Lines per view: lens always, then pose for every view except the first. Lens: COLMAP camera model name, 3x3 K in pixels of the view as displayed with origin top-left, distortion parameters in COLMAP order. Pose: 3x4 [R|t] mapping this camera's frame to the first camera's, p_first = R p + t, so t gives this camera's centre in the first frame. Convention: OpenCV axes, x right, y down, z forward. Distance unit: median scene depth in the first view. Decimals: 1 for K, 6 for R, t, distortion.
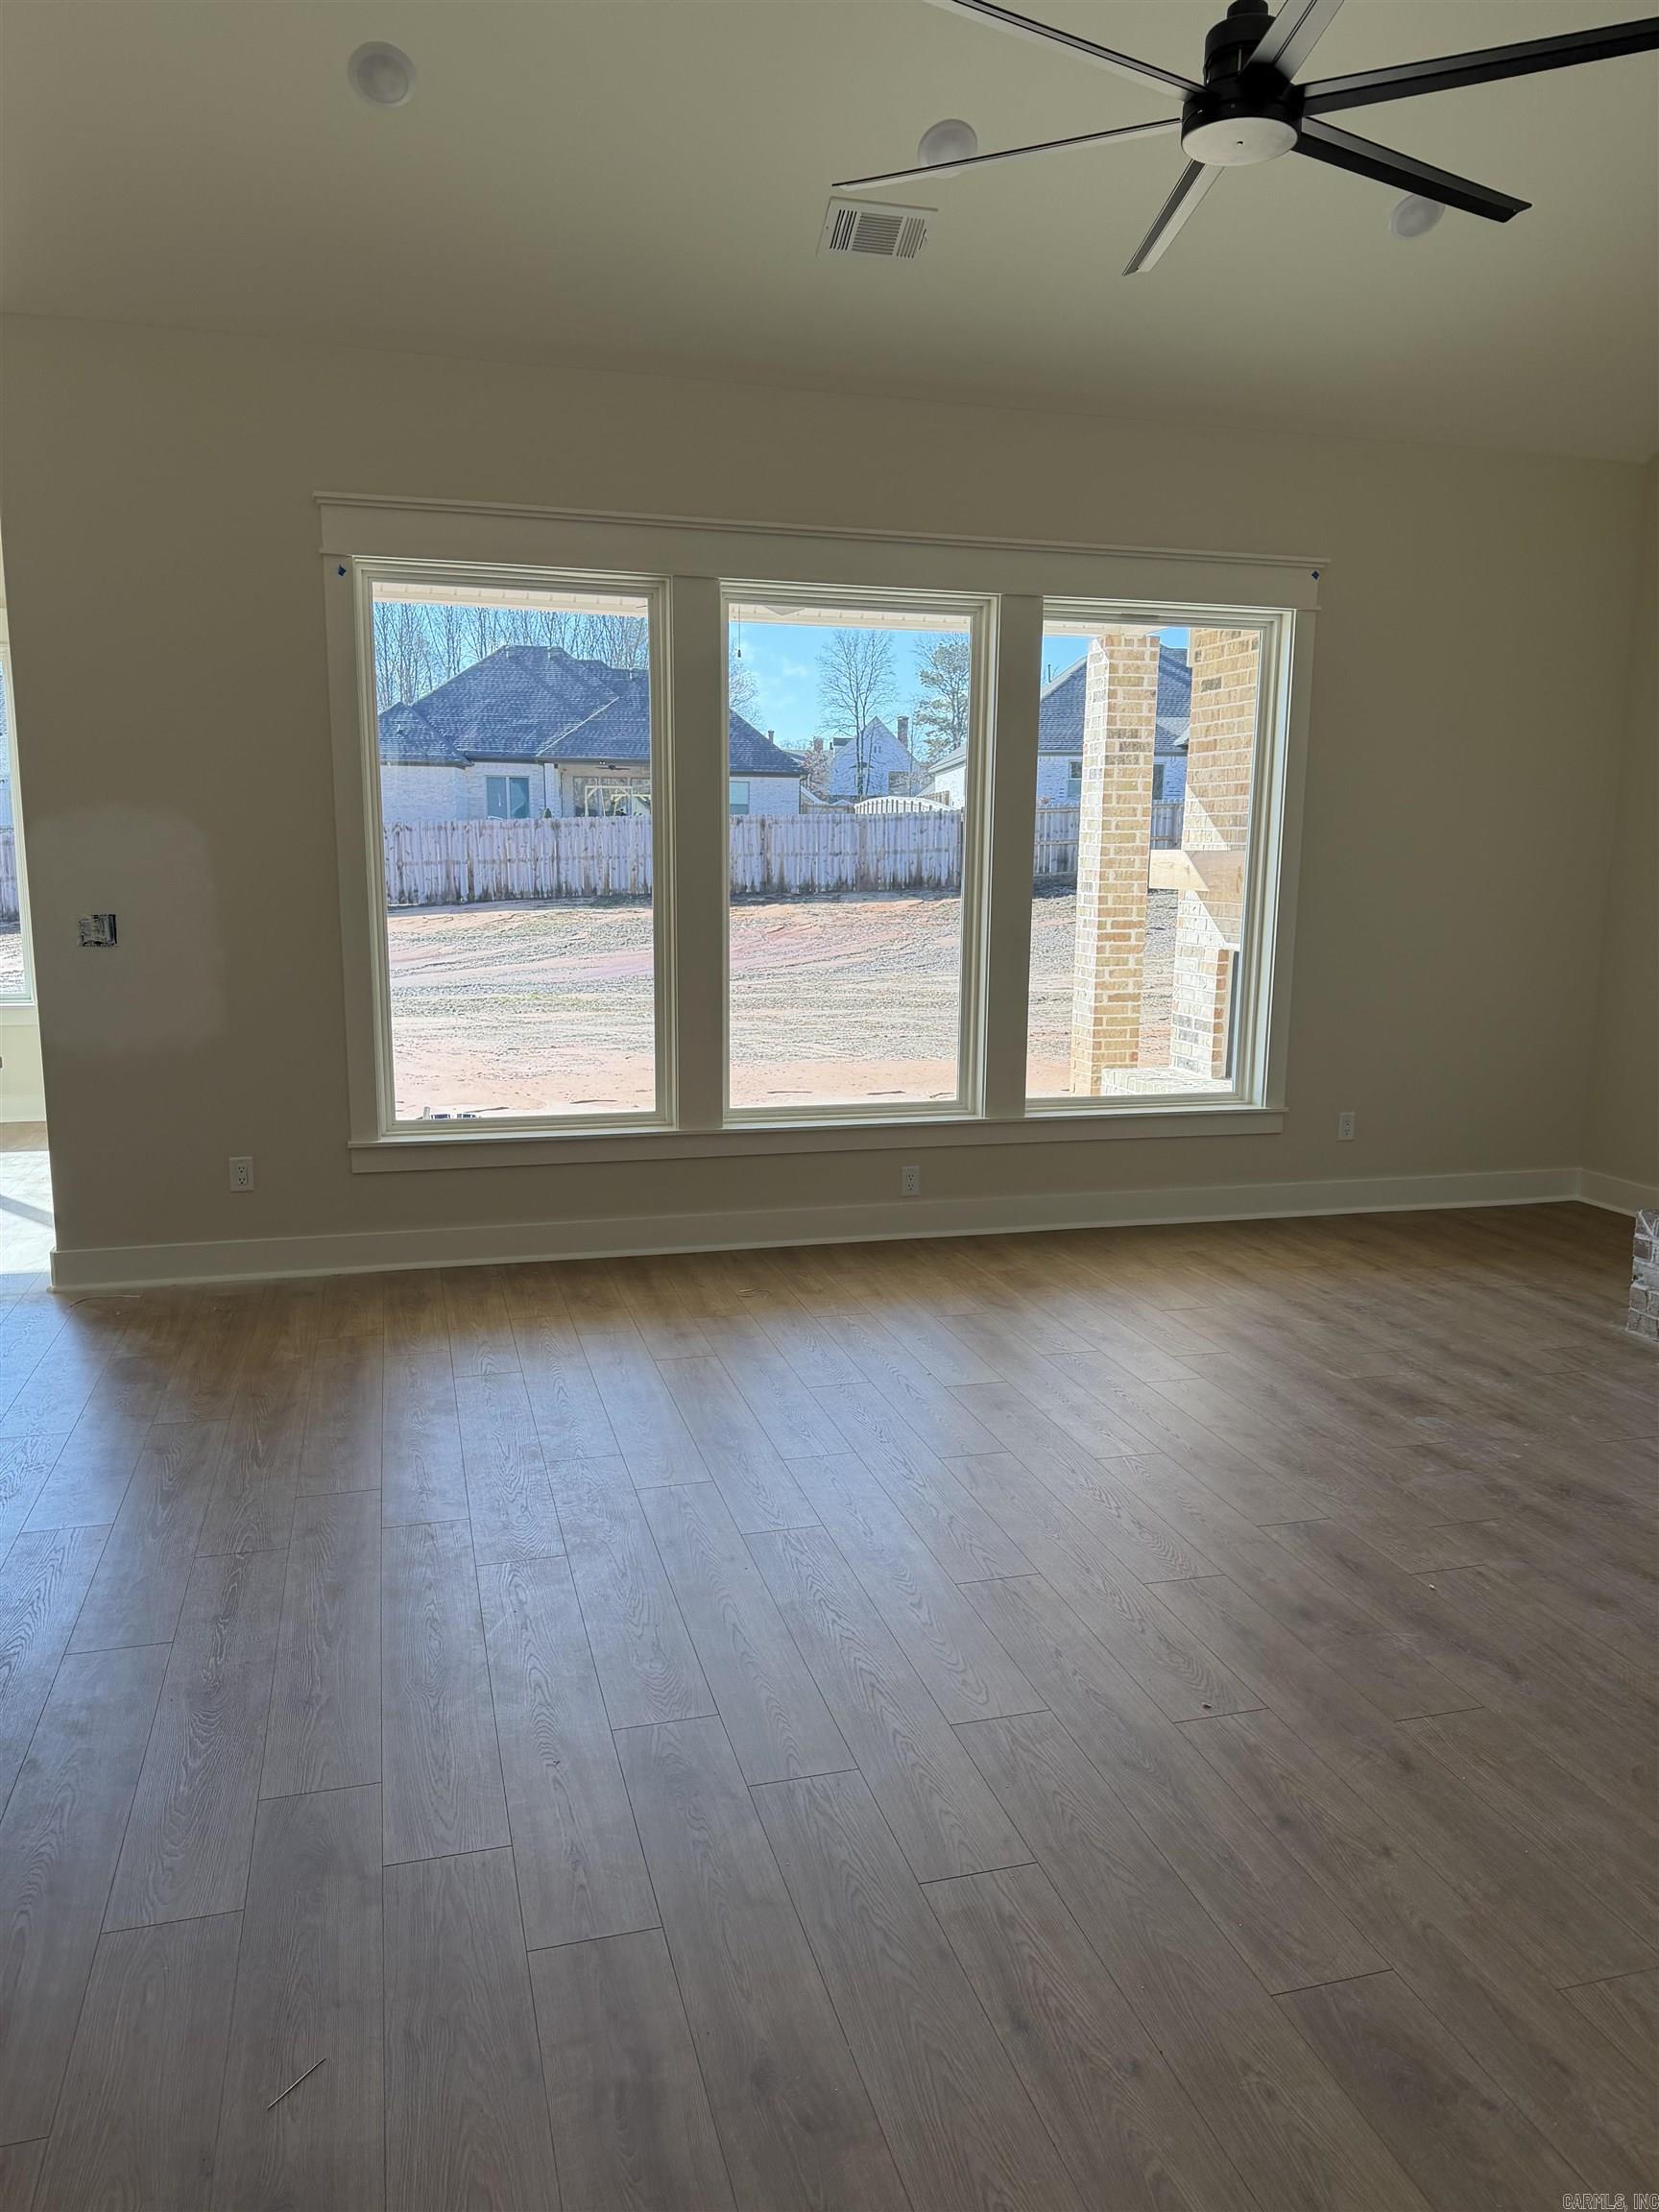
lens RADIAL K [[1570.7, 0, 820.1], [0, 1570.7, 1101.7], [0, 0, 1]] dist [0.067547, -0.072282]
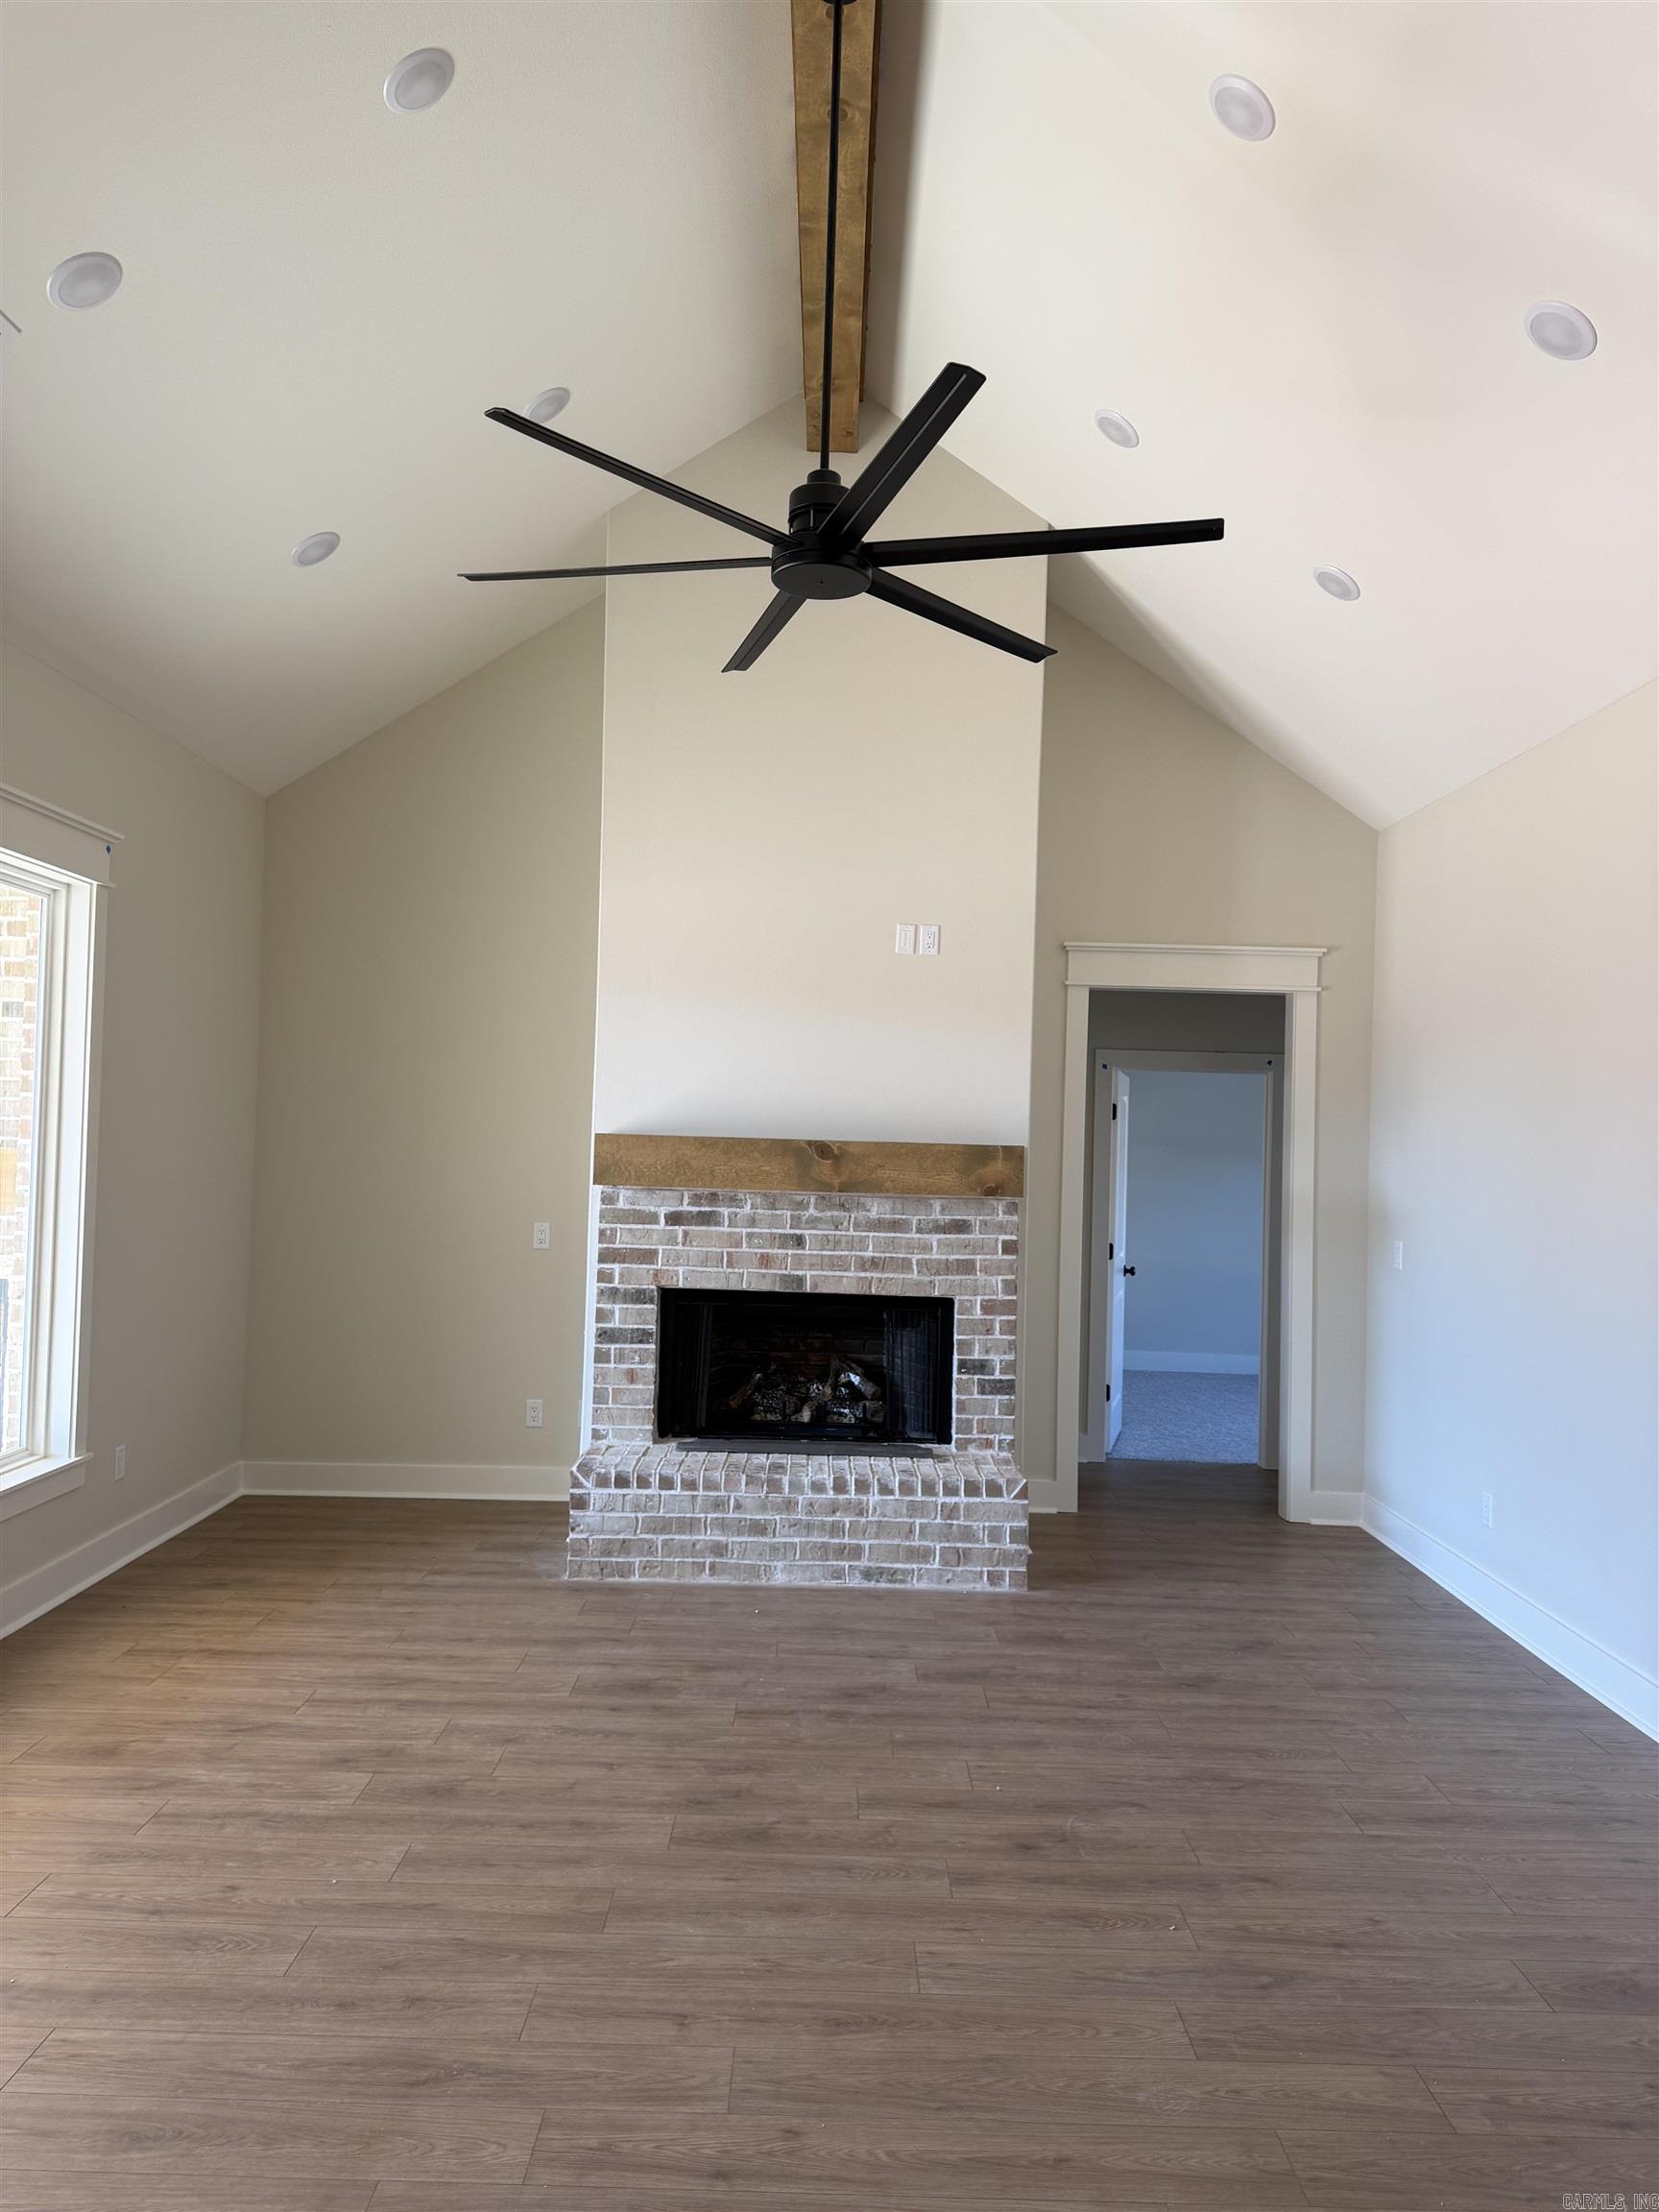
lens RADIAL K [[1570.7, 0, 829.4], [0, 1570.7, 1097.3], [0, 0, 1]] dist [0.067547, -0.072282]
pose [[0.254840, 0.026249, 0.966627, -0.428921], [0.129120, 0.989756, -0.060918, -0.081777], [-0.958324, 0.140335, 0.248840, 0.387280]]
